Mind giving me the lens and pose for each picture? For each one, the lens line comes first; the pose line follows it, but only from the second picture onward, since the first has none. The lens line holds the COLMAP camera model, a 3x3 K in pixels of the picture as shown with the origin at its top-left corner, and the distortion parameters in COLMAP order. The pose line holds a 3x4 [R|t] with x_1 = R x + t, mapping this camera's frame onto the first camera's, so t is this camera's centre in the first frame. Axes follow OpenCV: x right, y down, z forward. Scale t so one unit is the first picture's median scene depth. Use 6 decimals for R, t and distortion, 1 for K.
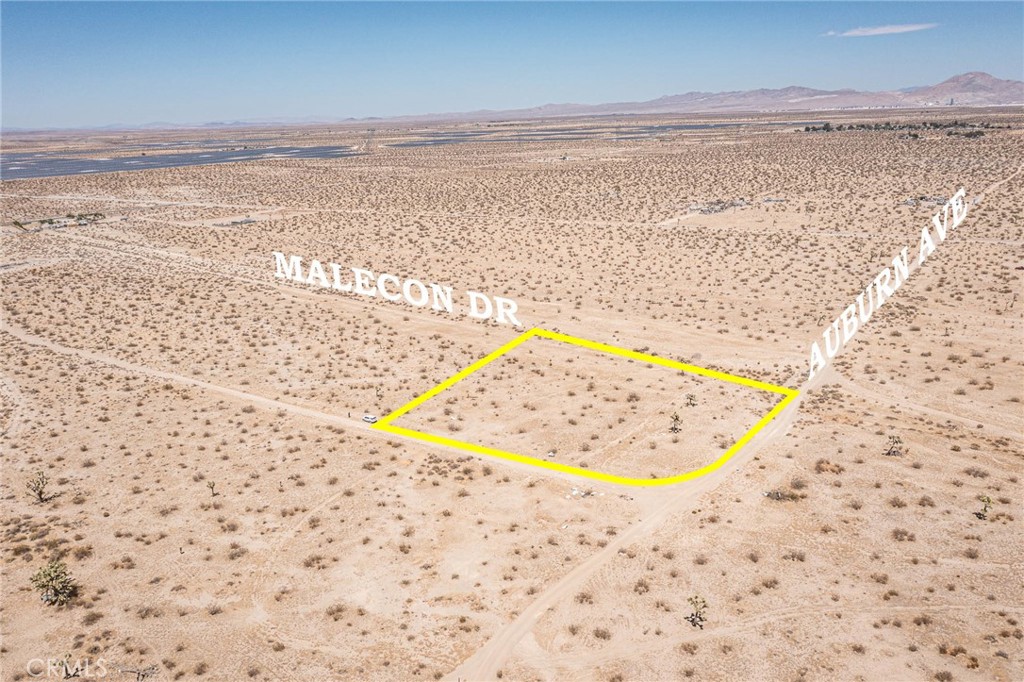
lens RADIAL K [[804.6, 0, 512.6], [0, 804.6, 335.7], [0, 0, 1]] dist [-0.008060, 0.002372]
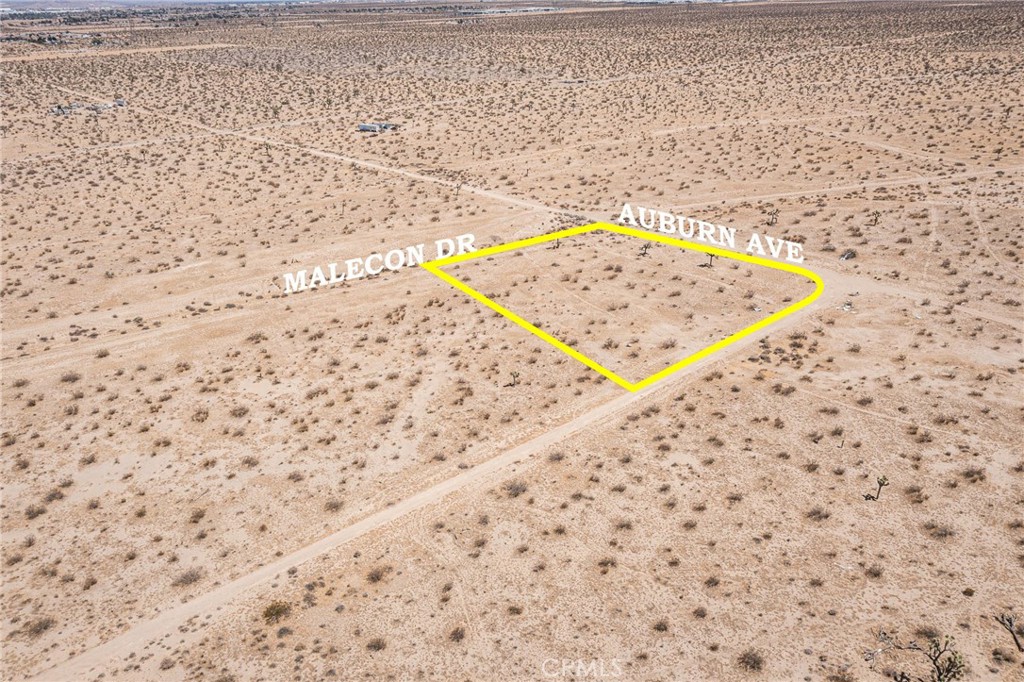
lens RADIAL K [[804.6, 0, 515.0], [0, 804.6, 344.4], [0, 0, 1]] dist [-0.008060, 0.002372]
pose [[0.243315, -0.365285, 0.898535, -0.530418], [0.272910, 0.914732, 0.297969, -0.108741], [-0.930762, 0.172719, 0.322258, 0.546351]]
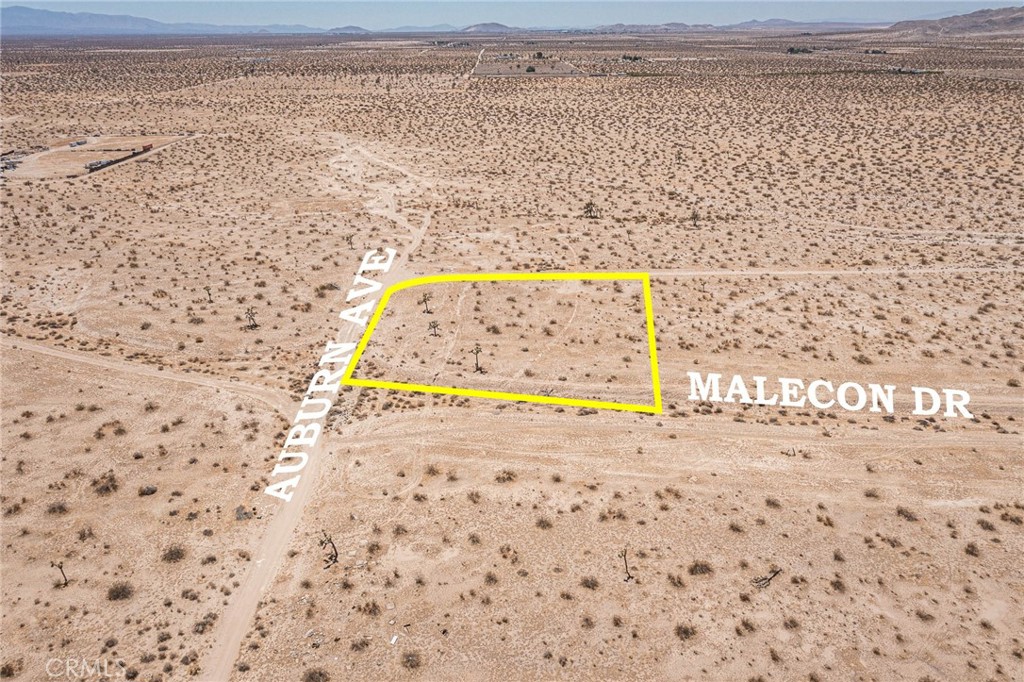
lens RADIAL K [[804.6, 0, 515.2], [0, 804.6, 339.5], [0, 0, 1]] dist [-0.008060, 0.002372]
pose [[-0.815684, 0.252141, -0.520658, 0.433881], [-0.112083, 0.814082, 0.569831, -0.321996], [0.567536, 0.523159, -0.635773, 1.108067]]
